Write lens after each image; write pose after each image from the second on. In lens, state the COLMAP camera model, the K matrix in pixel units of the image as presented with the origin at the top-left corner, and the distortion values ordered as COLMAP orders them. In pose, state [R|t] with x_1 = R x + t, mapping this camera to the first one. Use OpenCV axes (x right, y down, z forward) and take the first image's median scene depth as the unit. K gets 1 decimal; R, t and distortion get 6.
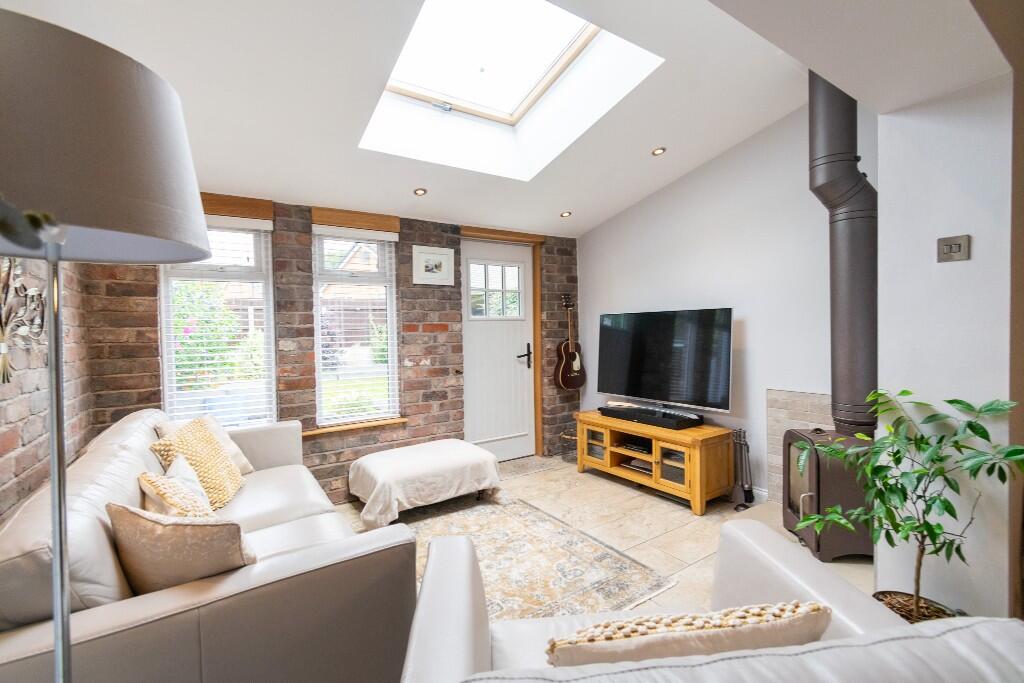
lens RADIAL K [[456.7, 0, 509.0], [0, 456.7, 335.0], [0, 0, 1]] dist [0.002005, 0.000332]
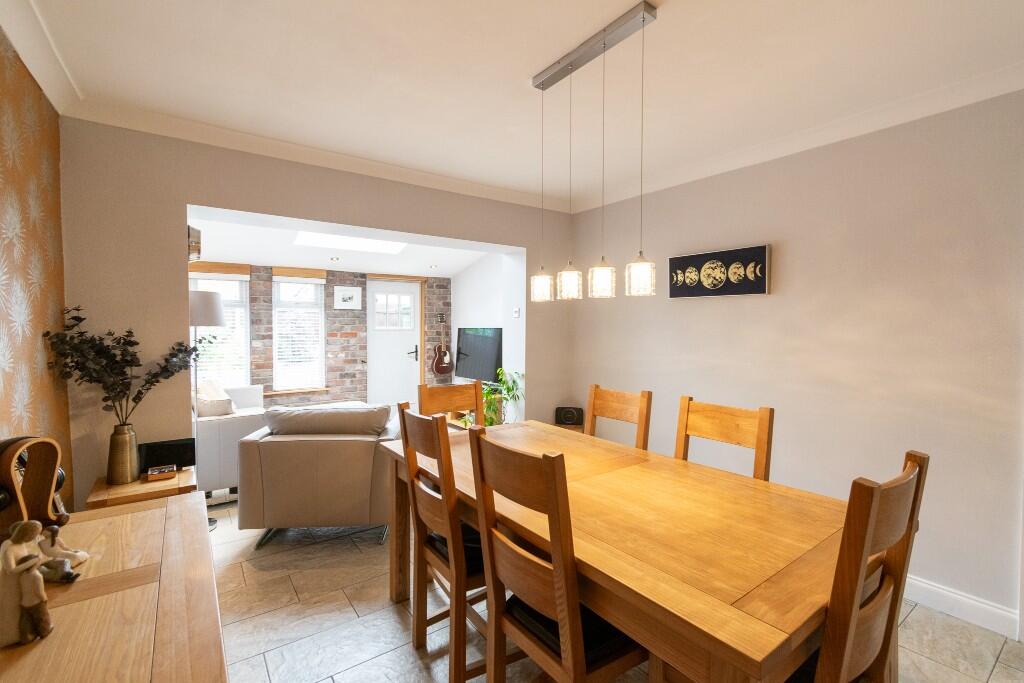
lens RADIAL K [[456.7, 0, 509.1], [0, 456.7, 333.1], [0, 0, 1]] dist [0.002005, 0.000332]
pose [[0.999848, 0.017119, -0.003257, 0.438559], [-0.017127, 0.999851, -0.002285, -0.028830], [0.003217, 0.002341, 0.999992, -0.680315]]
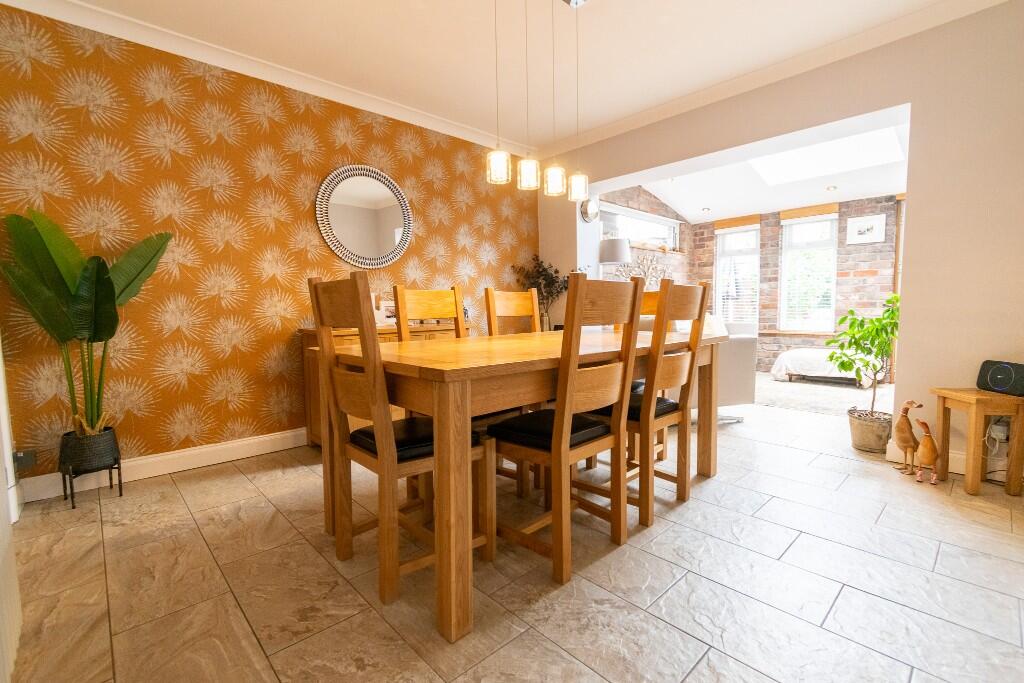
lens RADIAL K [[456.7, 0, 507.0], [0, 456.7, 336.3], [0, 0, 1]] dist [0.002005, 0.000332]
pose [[0.128334, 0.082242, -0.988315, 1.144427], [-0.006972, 0.996606, 0.082027, 0.071885], [0.991707, -0.003637, 0.128471, -0.300503]]
